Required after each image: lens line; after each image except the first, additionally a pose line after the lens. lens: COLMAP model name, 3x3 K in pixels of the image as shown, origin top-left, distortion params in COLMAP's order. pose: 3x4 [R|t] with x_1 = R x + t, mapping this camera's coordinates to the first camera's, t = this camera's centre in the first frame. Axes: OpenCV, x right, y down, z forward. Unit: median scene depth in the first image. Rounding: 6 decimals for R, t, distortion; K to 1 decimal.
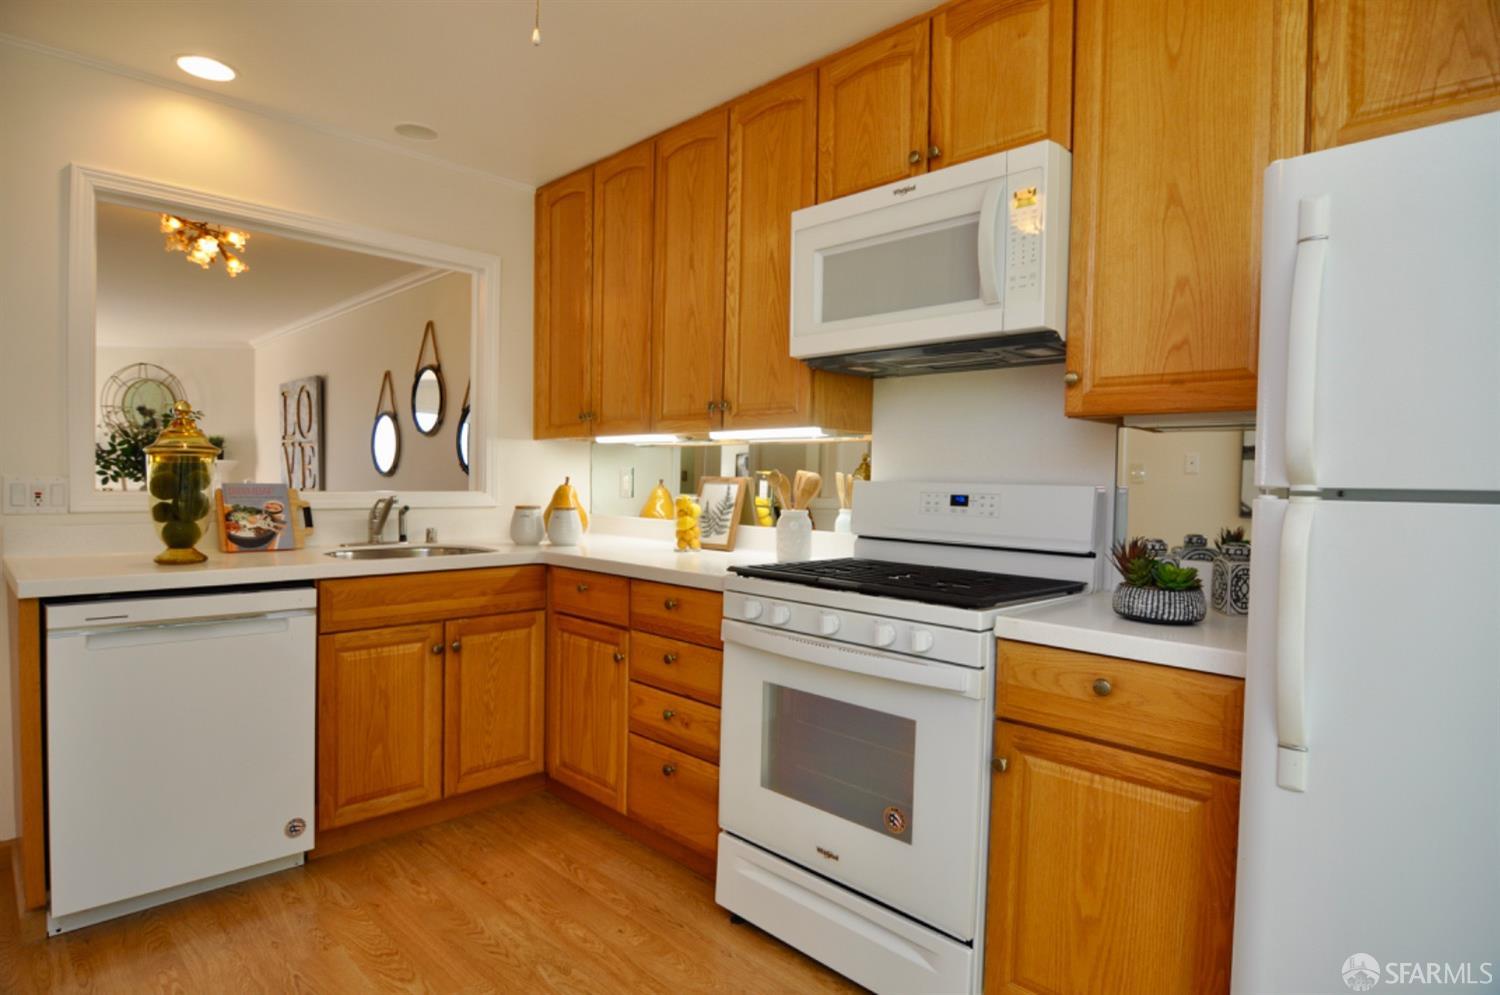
lens RADIAL K [[813.0, 0, 750.0], [0, 813.0, 497.5], [0, 0, 1]] dist [-0.008843, -0.001218]
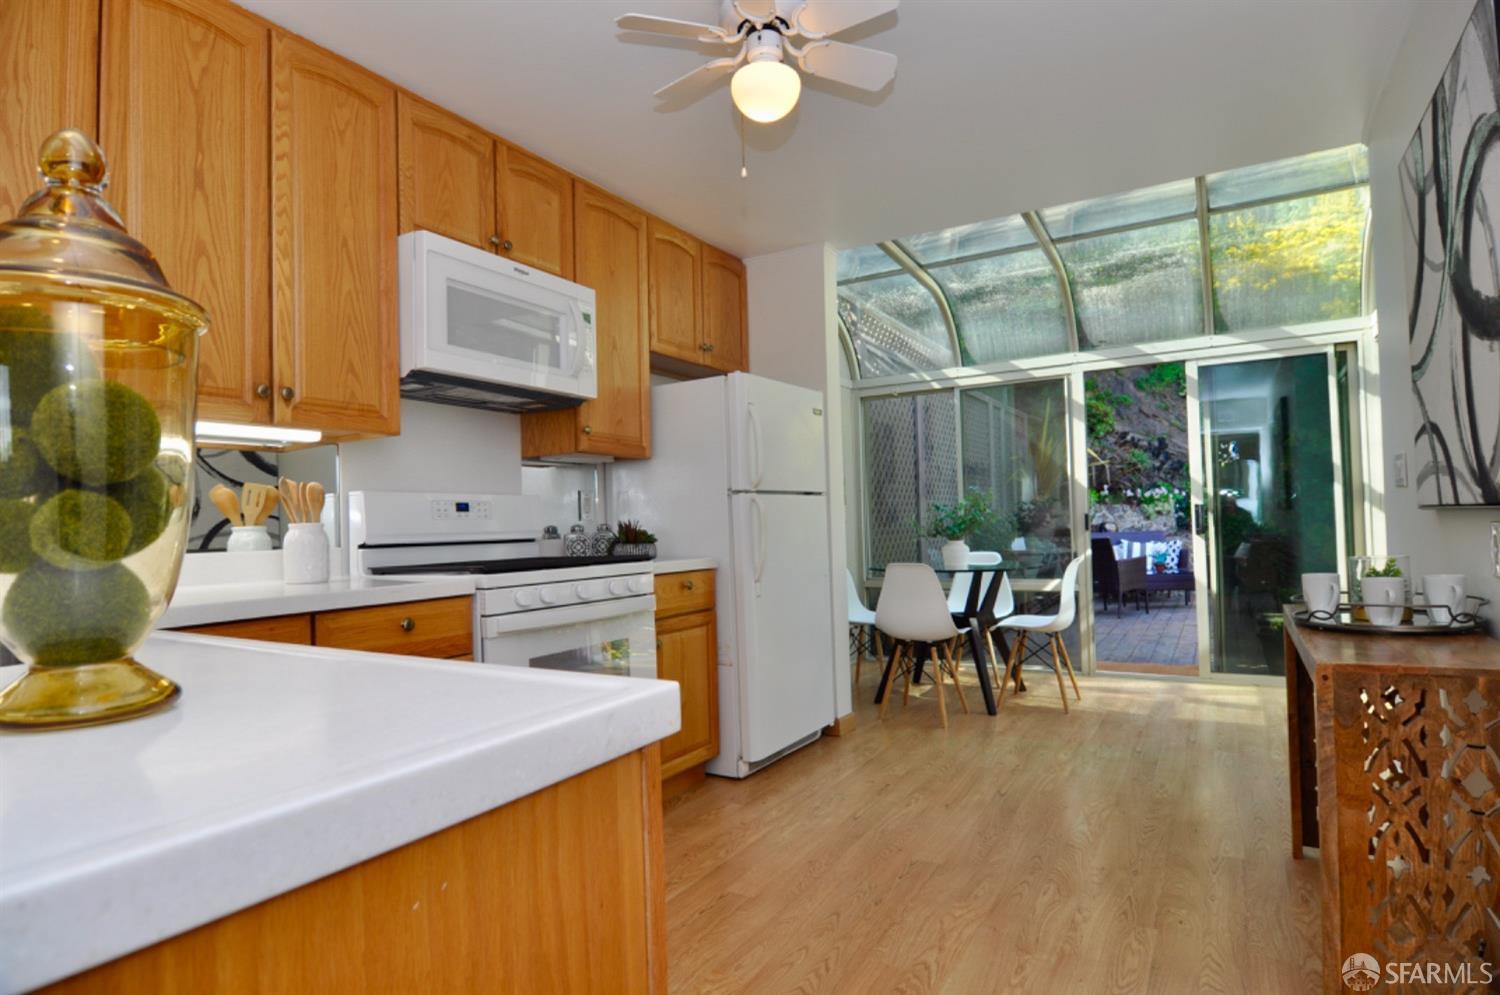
lens RADIAL K [[813.0, 0, 750.0], [0, 813.0, 497.5], [0, 0, 1]] dist [-0.008843, -0.001218]
pose [[-0.251236, 0.020856, 0.967701, -1.076035], [0.046603, 0.998869, -0.009428, 0.021319], [-0.966803, 0.042729, -0.251923, 0.893728]]
